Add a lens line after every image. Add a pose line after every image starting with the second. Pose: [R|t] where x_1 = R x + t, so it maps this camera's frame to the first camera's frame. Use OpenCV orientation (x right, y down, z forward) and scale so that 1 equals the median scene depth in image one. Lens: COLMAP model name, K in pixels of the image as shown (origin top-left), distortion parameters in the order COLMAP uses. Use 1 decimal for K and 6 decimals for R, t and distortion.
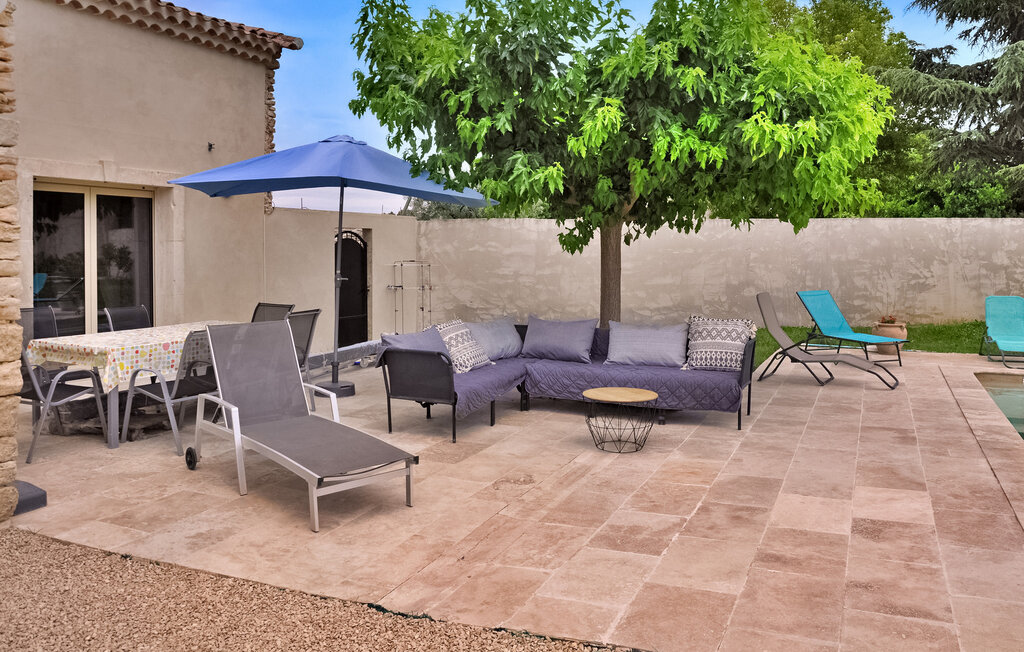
lens RADIAL K [[834.1, 0, 512.1], [0, 834.1, 273.8], [0, 0, 1]] dist [-0.047935, -0.002426]
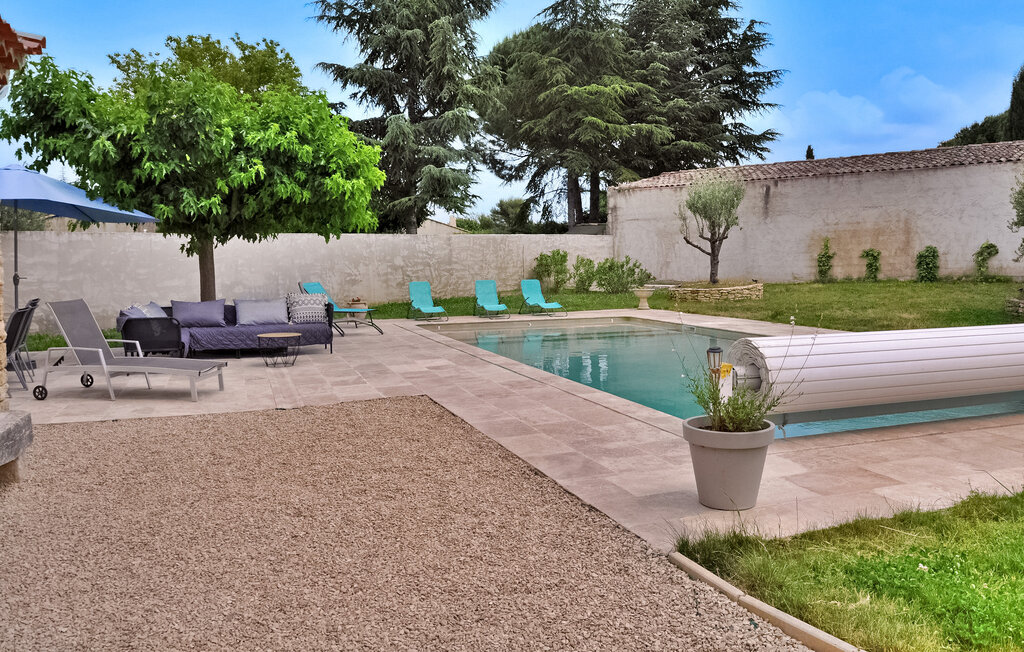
lens RADIAL K [[796.7, 0, 516.8], [0, 796.7, 375.7], [0, 0, 1]] dist [-0.006670, 0.004543]
pose [[0.726145, -0.110561, 0.678594, -0.364195], [0.035437, 0.991693, 0.123653, 0.022697], [-0.686628, -0.065743, 0.724030, -0.311201]]
